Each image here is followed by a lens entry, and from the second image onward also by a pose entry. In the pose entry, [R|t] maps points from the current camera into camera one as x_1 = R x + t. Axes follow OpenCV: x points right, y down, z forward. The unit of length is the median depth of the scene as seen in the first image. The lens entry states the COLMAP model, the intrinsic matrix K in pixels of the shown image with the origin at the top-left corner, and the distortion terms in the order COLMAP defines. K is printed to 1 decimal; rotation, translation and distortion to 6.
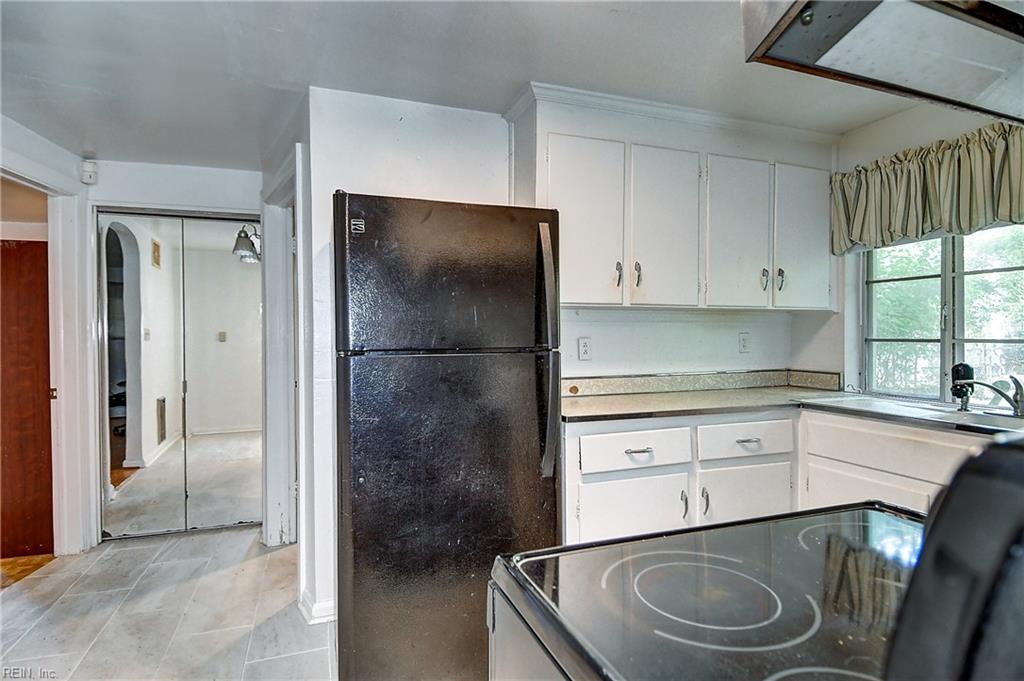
lens RADIAL K [[533.8, 0, 513.0], [0, 533.8, 342.0], [0, 0, 1]] dist [0.002031, -0.021115]
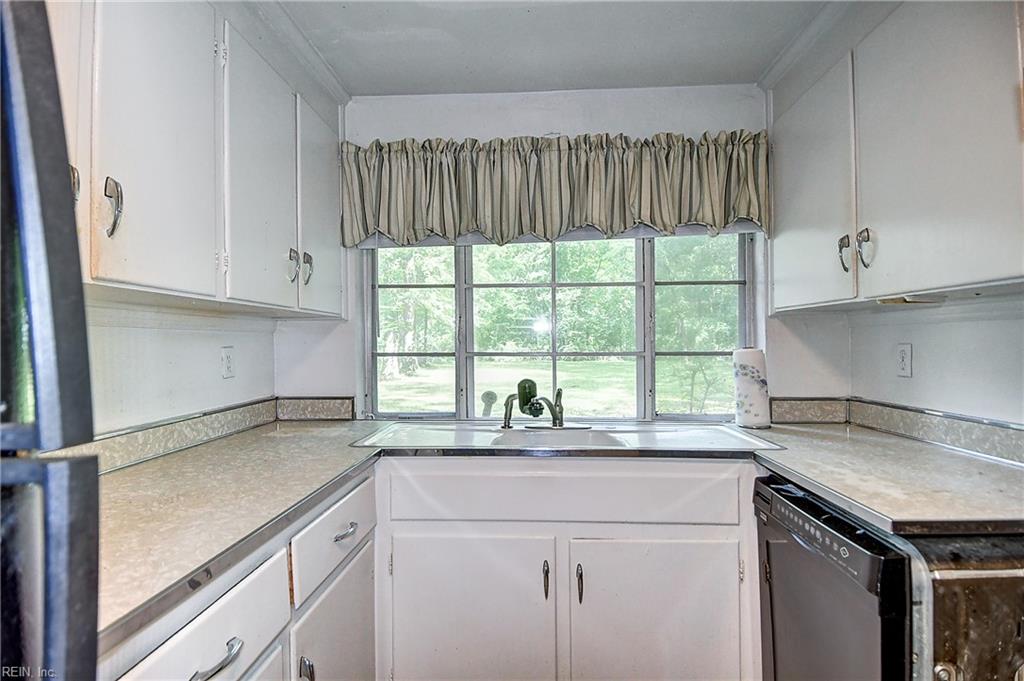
lens RADIAL K [[530.5, 0, 511.8], [0, 530.5, 349.4], [0, 0, 1]] dist [0.003393, -0.016682]
pose [[0.378221, -0.012292, 0.925634, -0.030486], [0.015941, 0.999850, 0.006763, -0.016649], [-0.925578, 0.012198, 0.378361, 0.551761]]
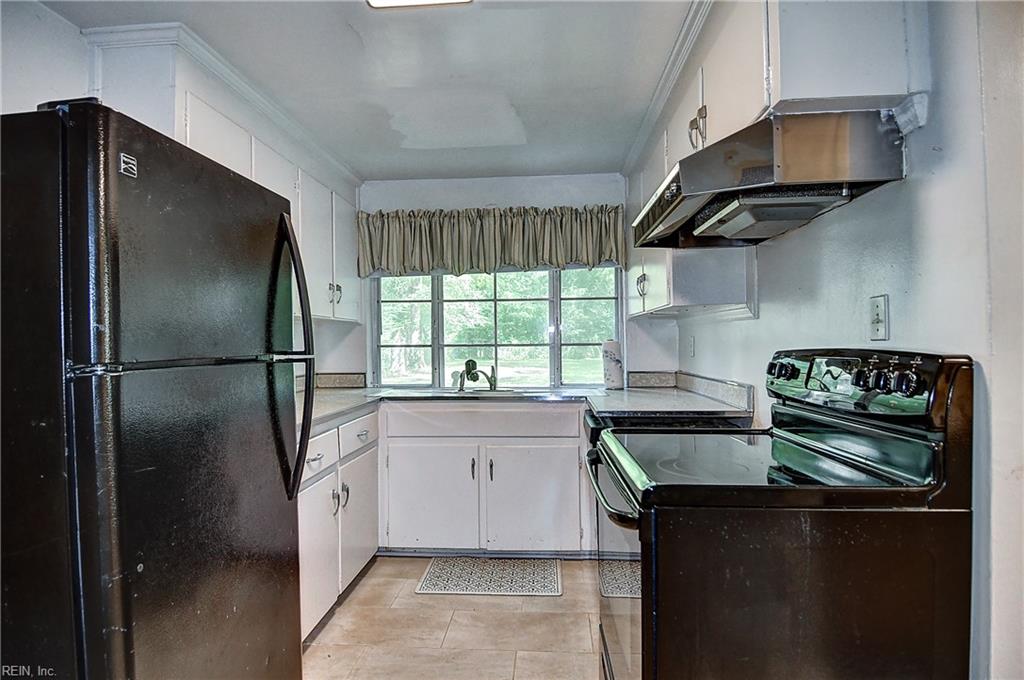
lens RADIAL K [[533.8, 0, 513.0], [0, 533.8, 341.5], [0, 0, 1]] dist [0.002031, -0.021115]
pose [[0.391257, -0.000356, 0.920282, -0.448604], [0.020175, 0.999763, -0.008190, 0.001757], [-0.920060, 0.021771, 0.391171, 0.227062]]
